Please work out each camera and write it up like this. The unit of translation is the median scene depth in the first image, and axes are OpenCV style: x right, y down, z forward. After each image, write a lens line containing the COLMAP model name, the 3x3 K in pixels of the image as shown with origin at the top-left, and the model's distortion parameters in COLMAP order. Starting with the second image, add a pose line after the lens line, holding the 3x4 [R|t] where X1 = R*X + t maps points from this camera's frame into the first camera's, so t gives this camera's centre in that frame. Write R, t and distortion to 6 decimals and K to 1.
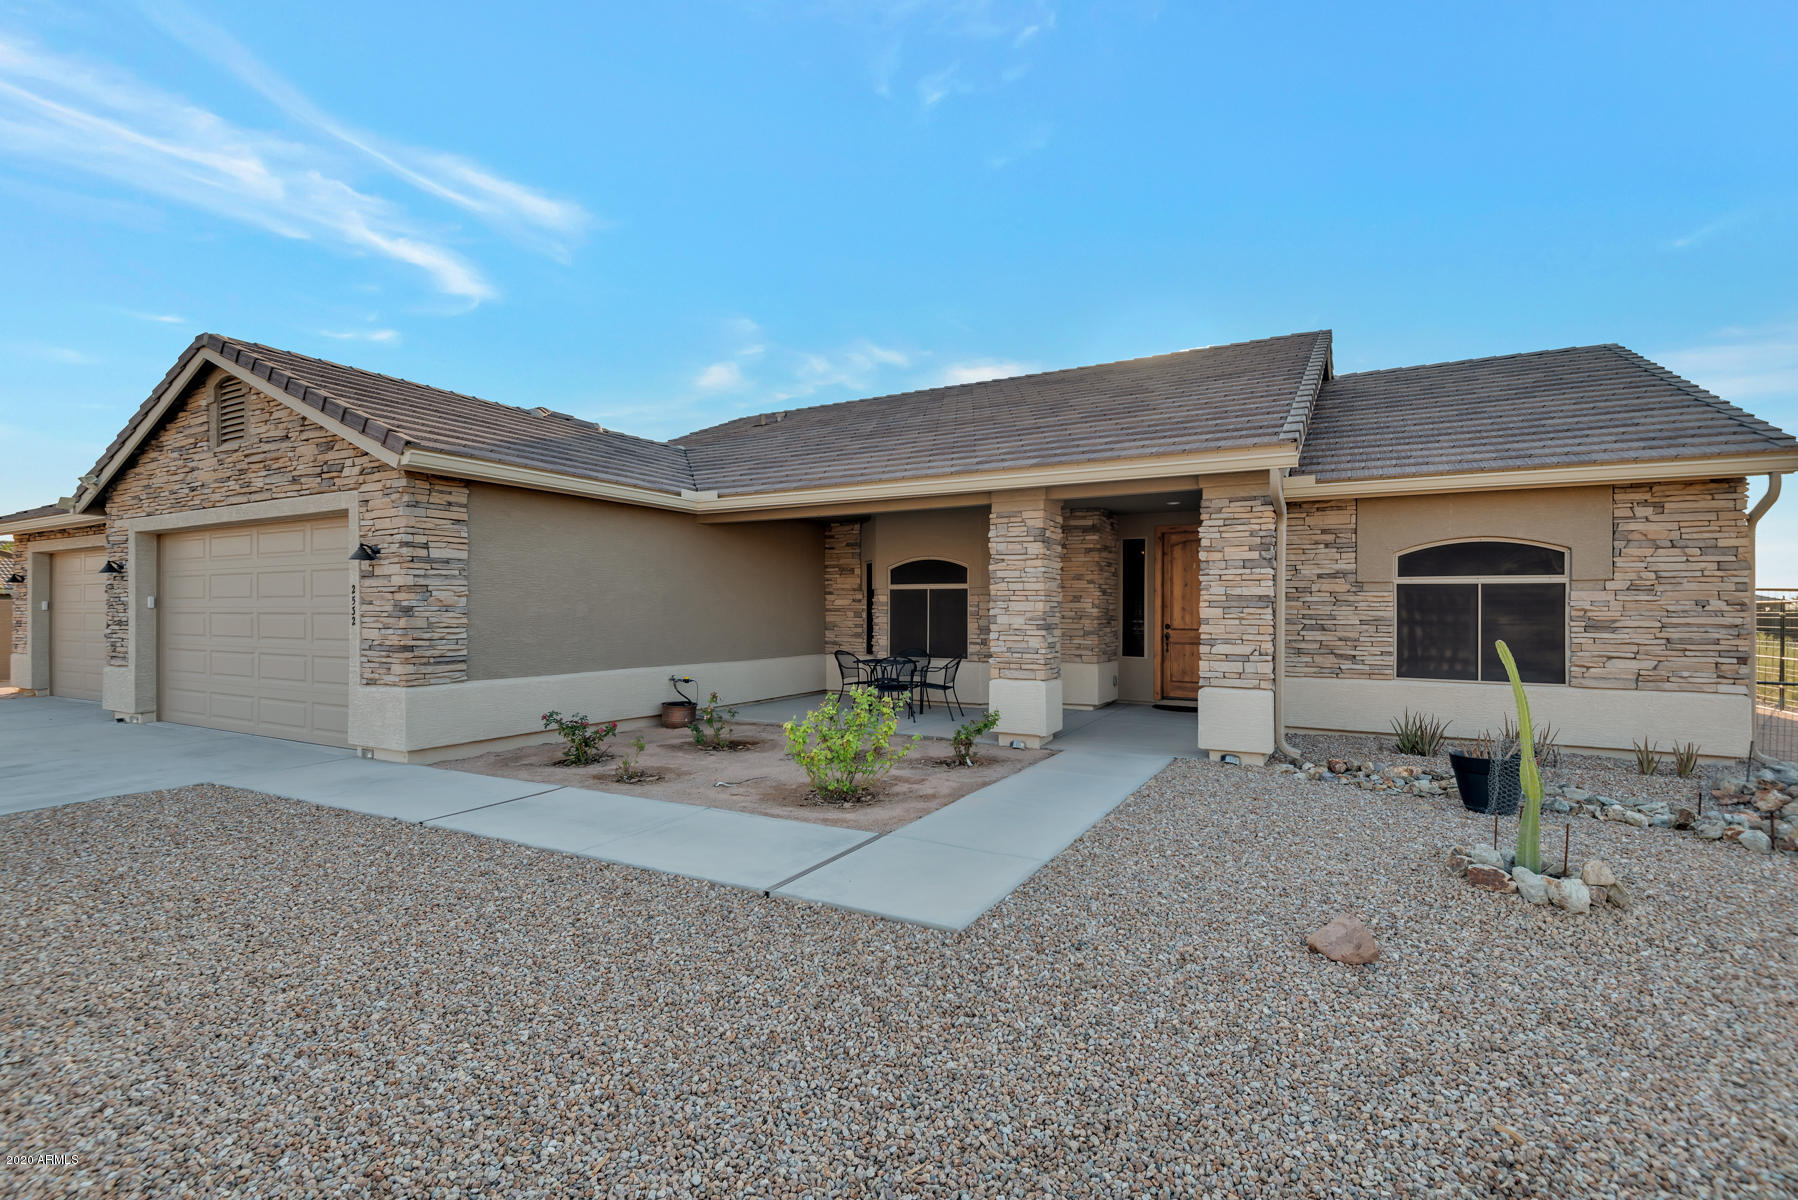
lens RADIAL K [[853.5, 0, 899.0], [0, 853.5, 600.0], [0, 0, 1]] dist [-0.000377, -0.000747]
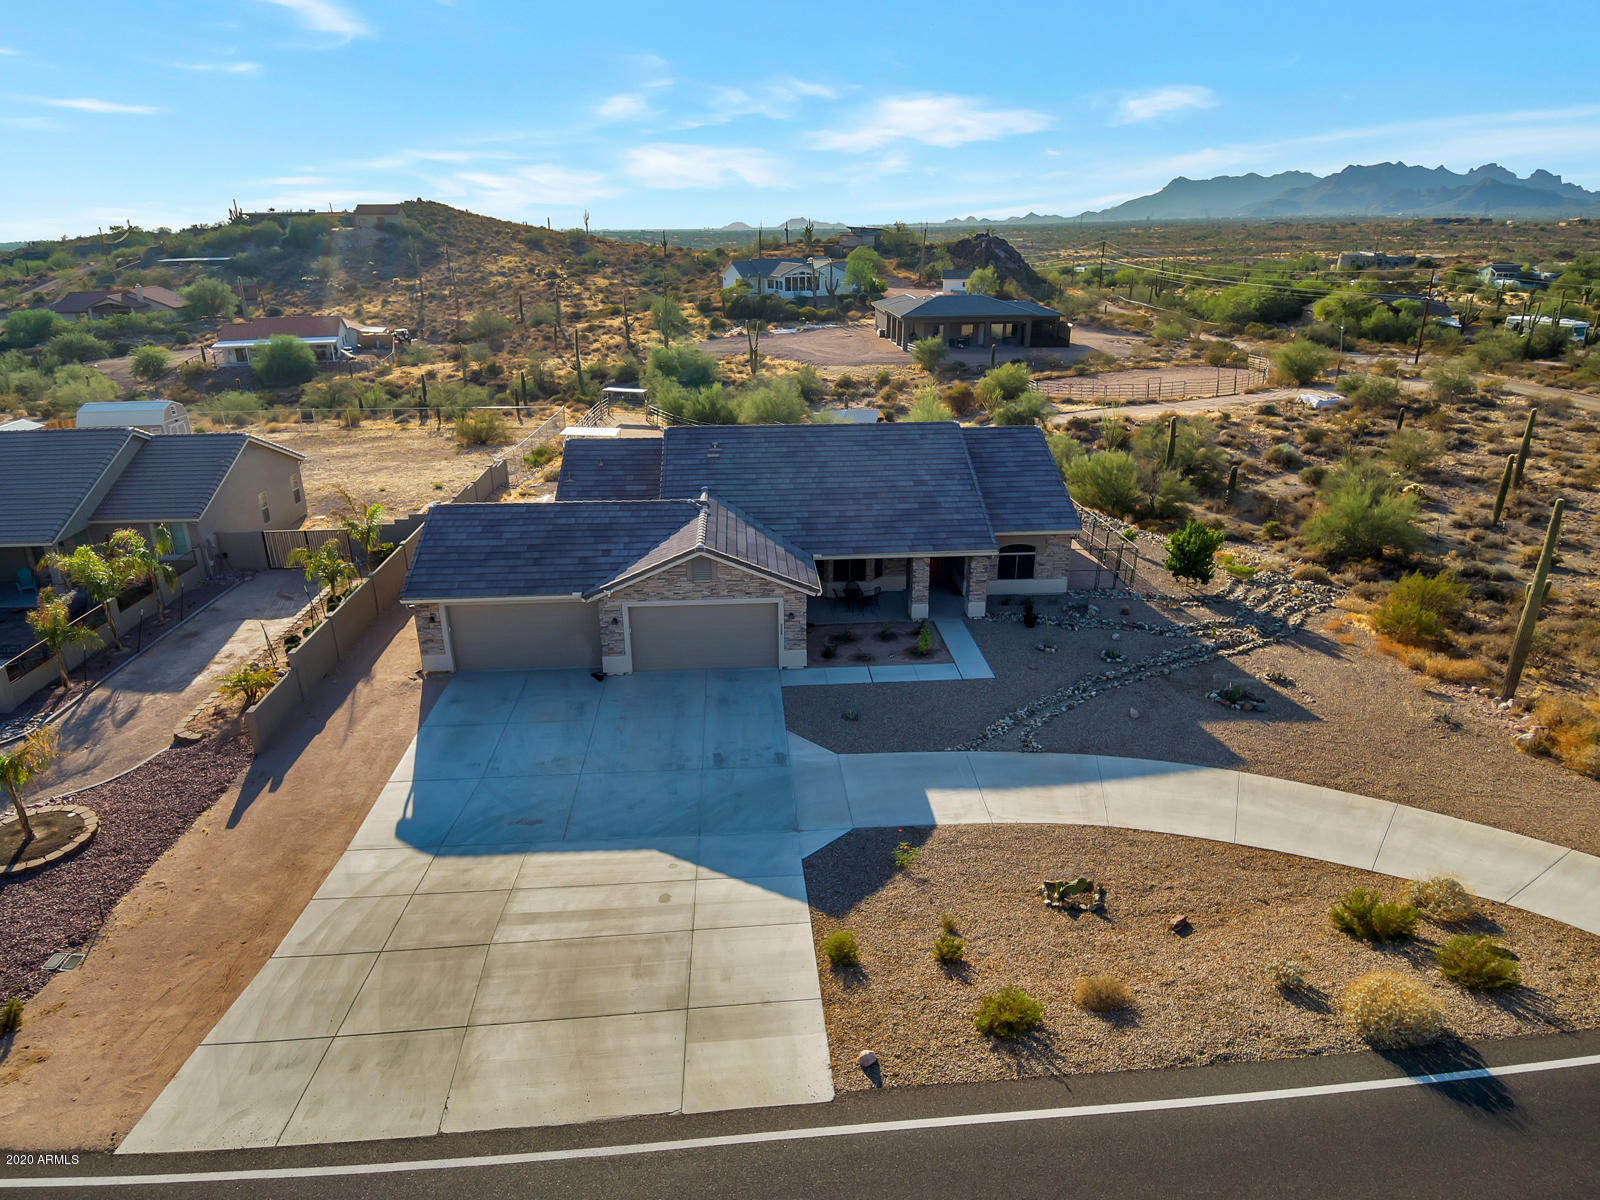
lens RADIAL K [[974.1, 0, 800.0], [0, 974.1, 600.0], [0, 0, 1]] dist [0.082738, -0.107226]
pose [[0.832163, -0.203379, 0.515890, -2.530231], [-0.003733, 0.928241, 0.371961, -1.526932], [-0.554519, -0.311458, 0.771688, -1.968818]]
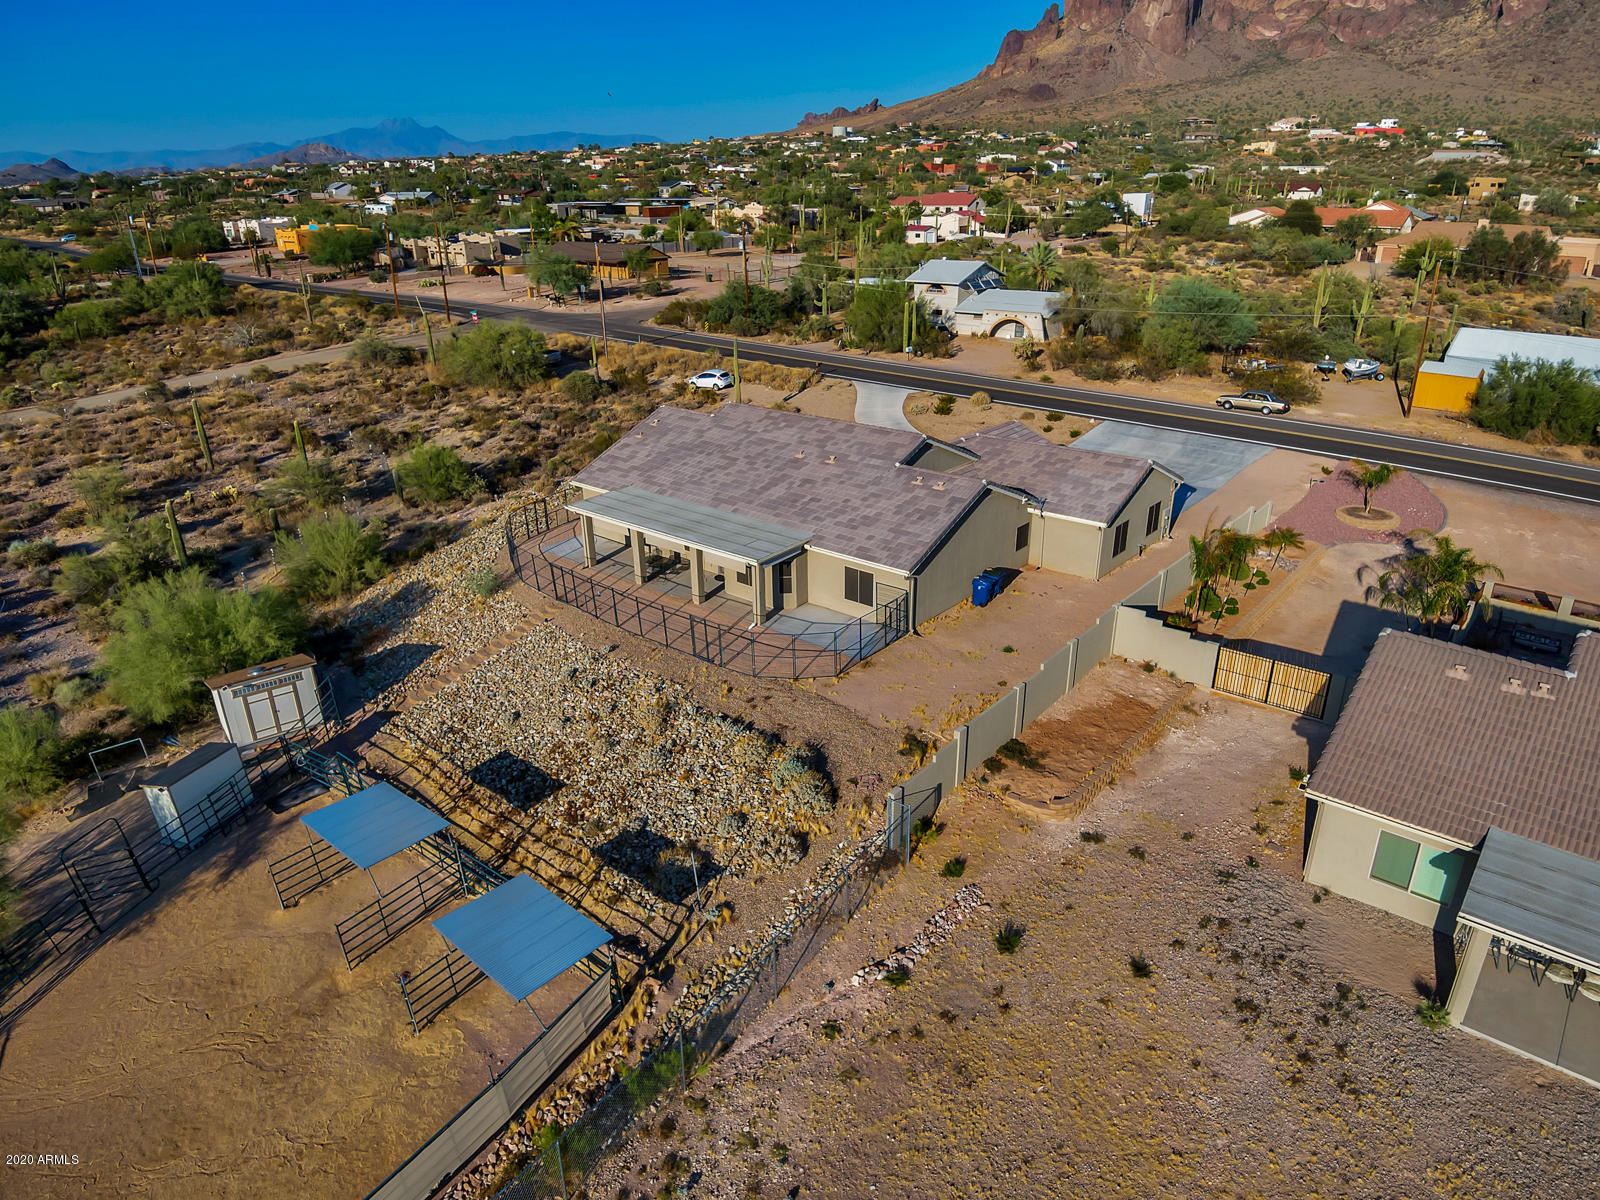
lens RADIAL K [[974.1, 0, 800.0], [0, 974.1, 600.0], [0, 0, 1]] dist [0.082738, -0.107226]
pose [[-0.981368, -0.062526, 0.181681, -0.796806], [0.013173, 0.921449, 0.388277, -1.776115], [-0.191688, 0.383436, -0.903456, 7.476029]]
